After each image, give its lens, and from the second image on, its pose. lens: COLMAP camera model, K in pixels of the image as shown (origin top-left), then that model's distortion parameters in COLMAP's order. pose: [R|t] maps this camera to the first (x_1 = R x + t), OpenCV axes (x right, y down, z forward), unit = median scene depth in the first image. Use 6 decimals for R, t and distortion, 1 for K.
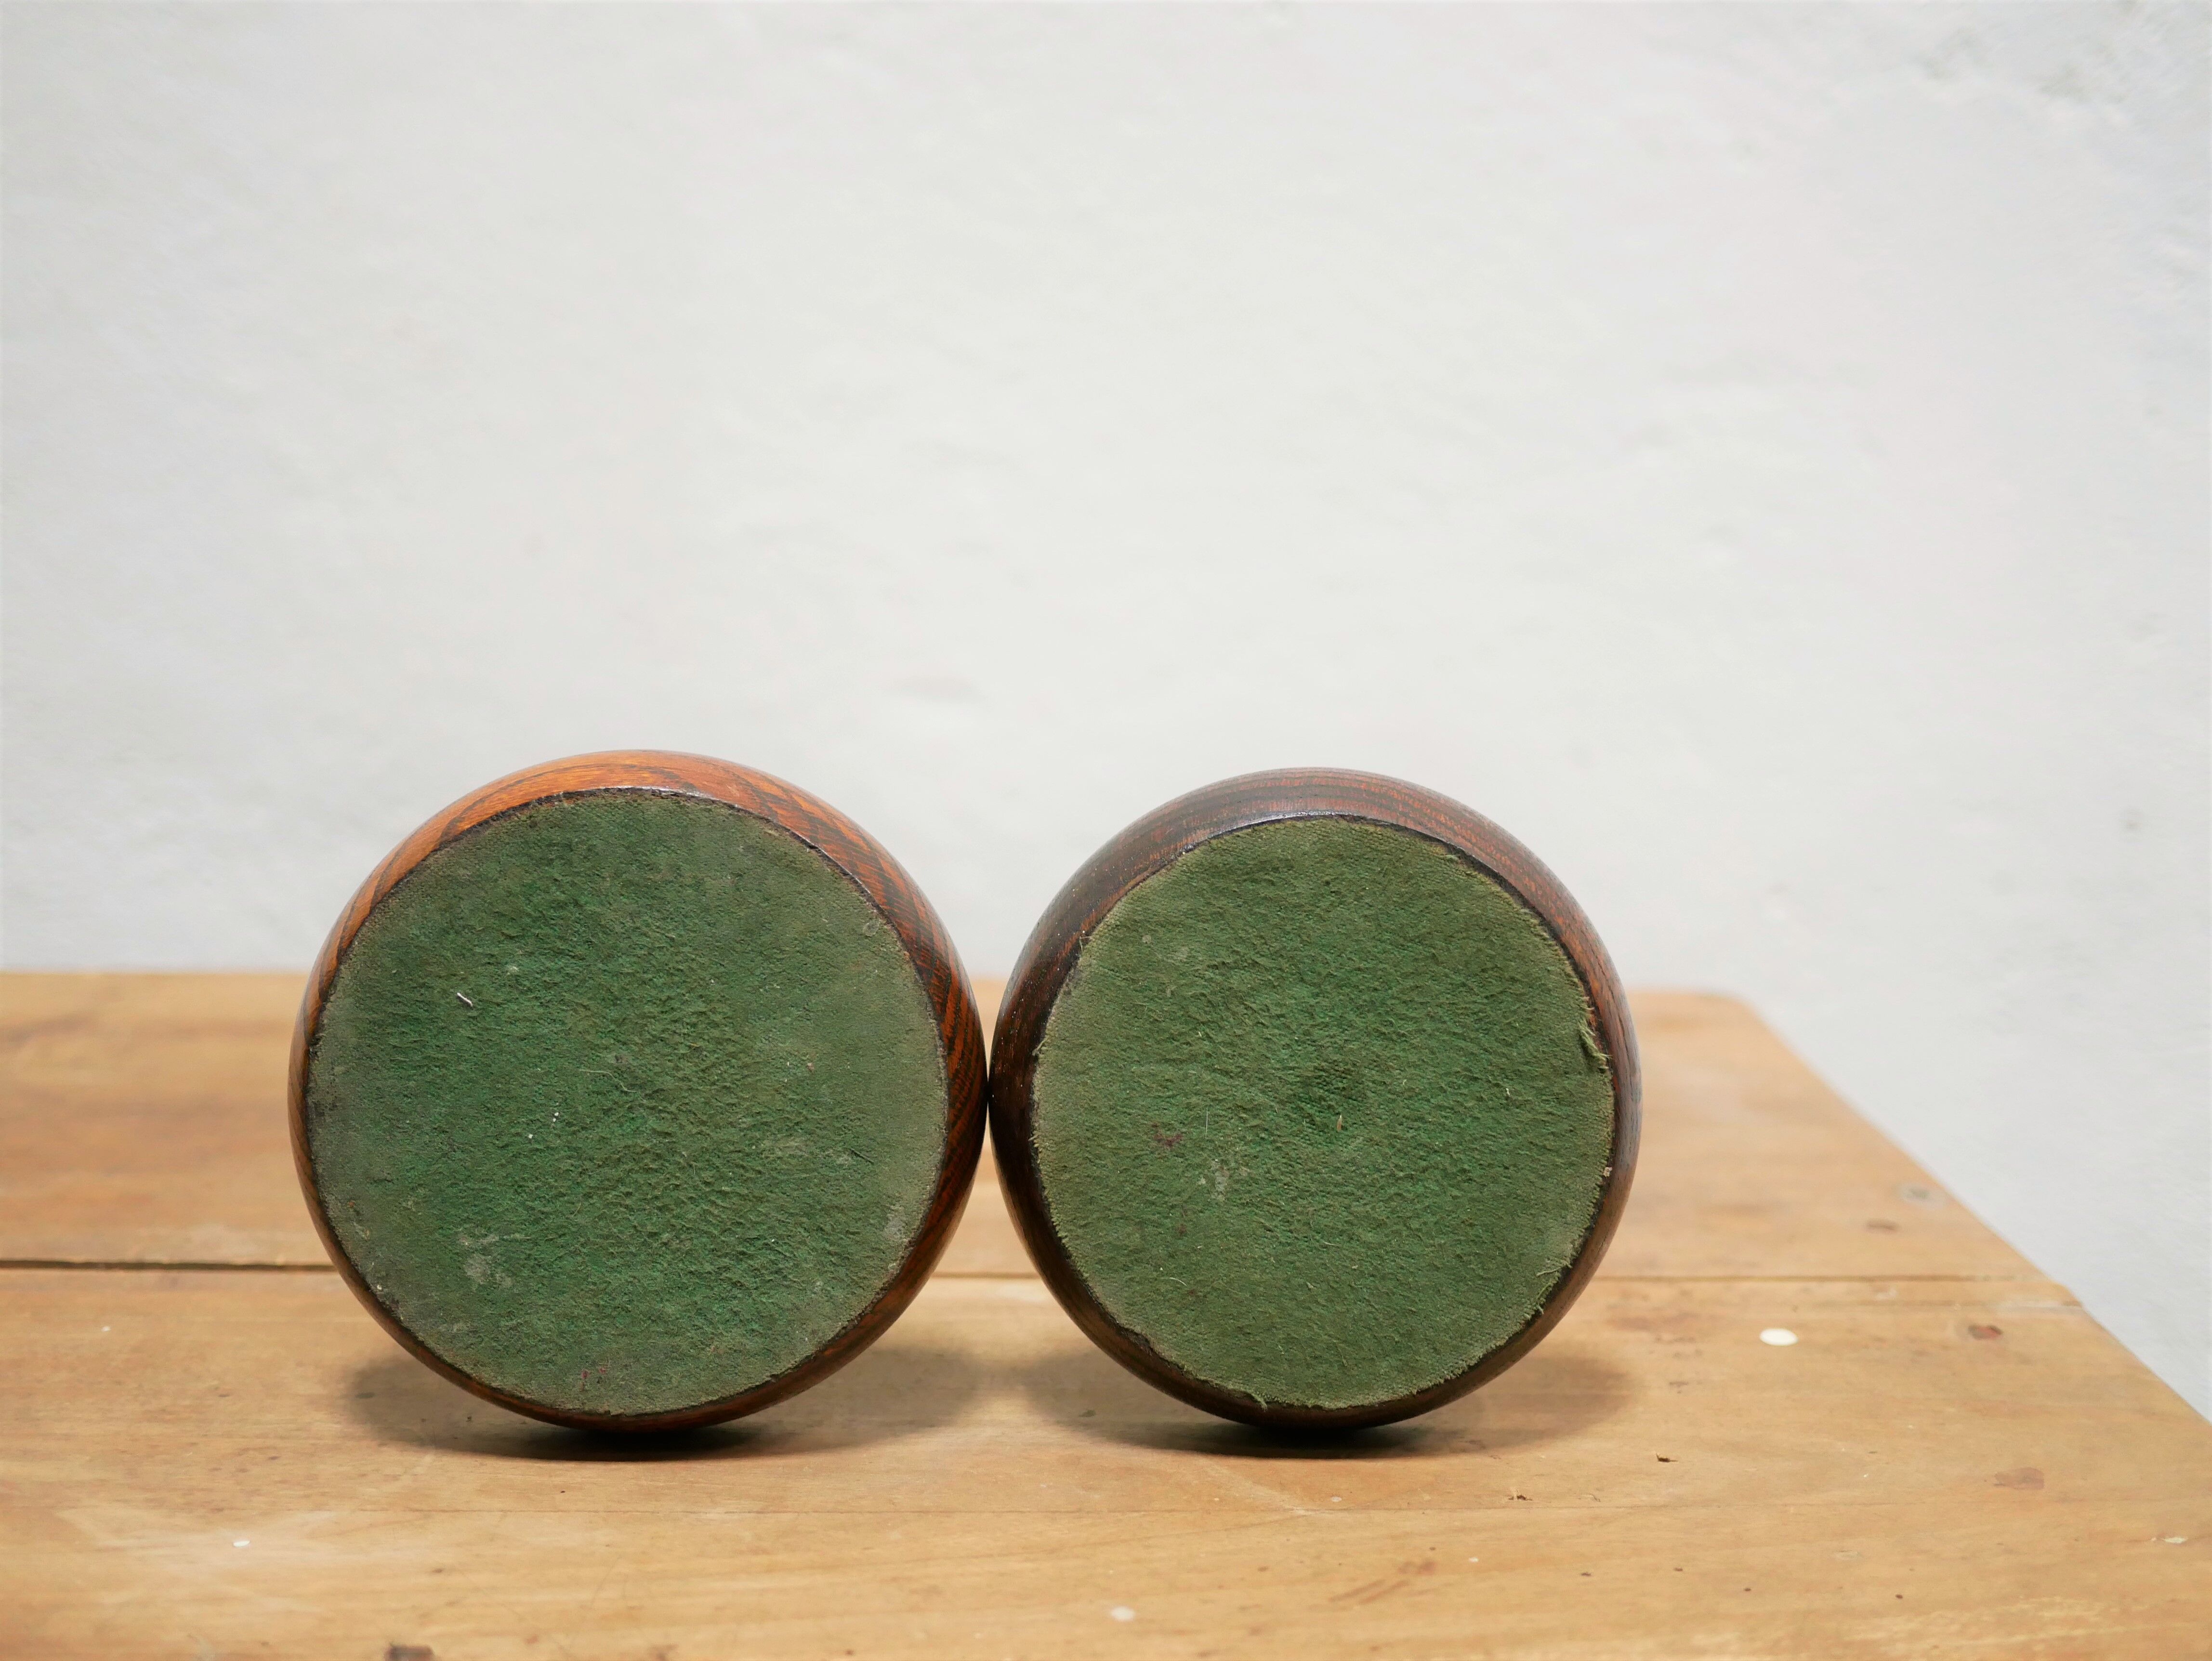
lens RADIAL K [[2516.5, 0, 1100.7], [0, 2516.5, 827.4], [0, 0, 1]] dist [-0.009524, 0.001811]
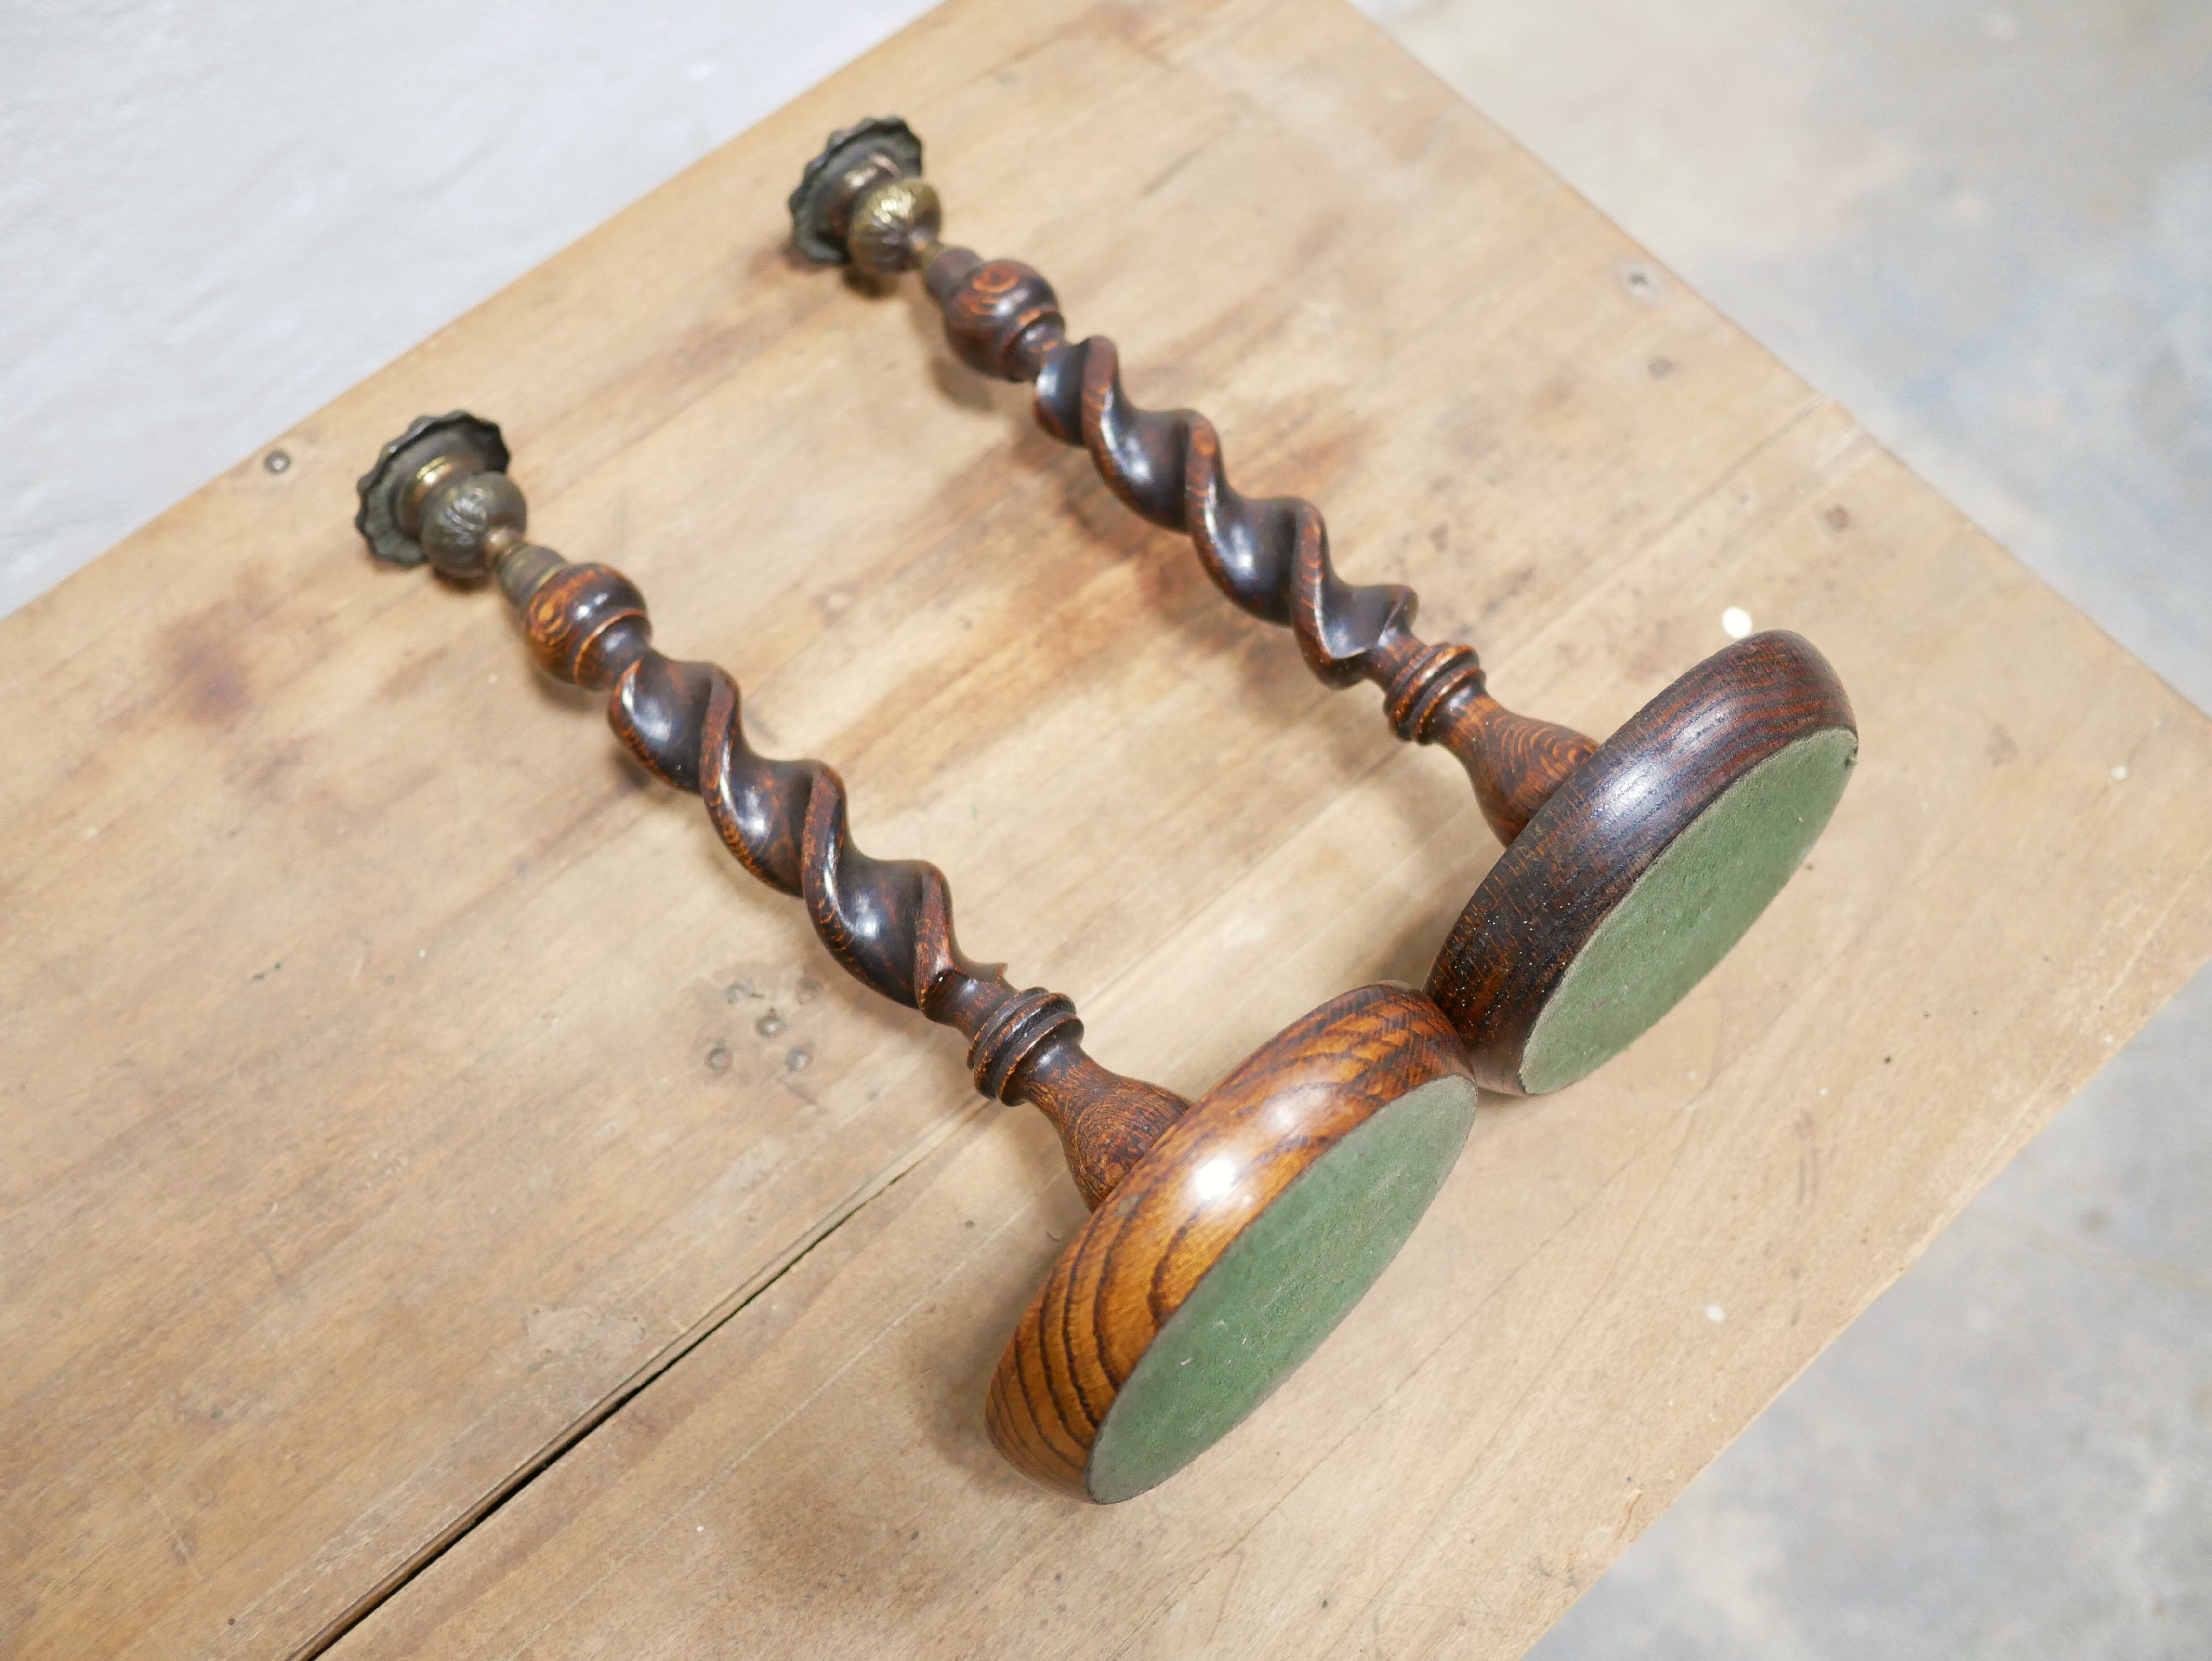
lens RADIAL K [[2511.1, 0, 1080.7], [0, 2511.1, 831.1], [0, 0, 1]] dist [-0.023664, 0.003267]
pose [[0.757890, -0.587858, 0.282889, -0.398495], [0.094043, 0.527542, 0.844308, -0.840064], [-0.645568, -0.613289, 0.455103, 0.588141]]
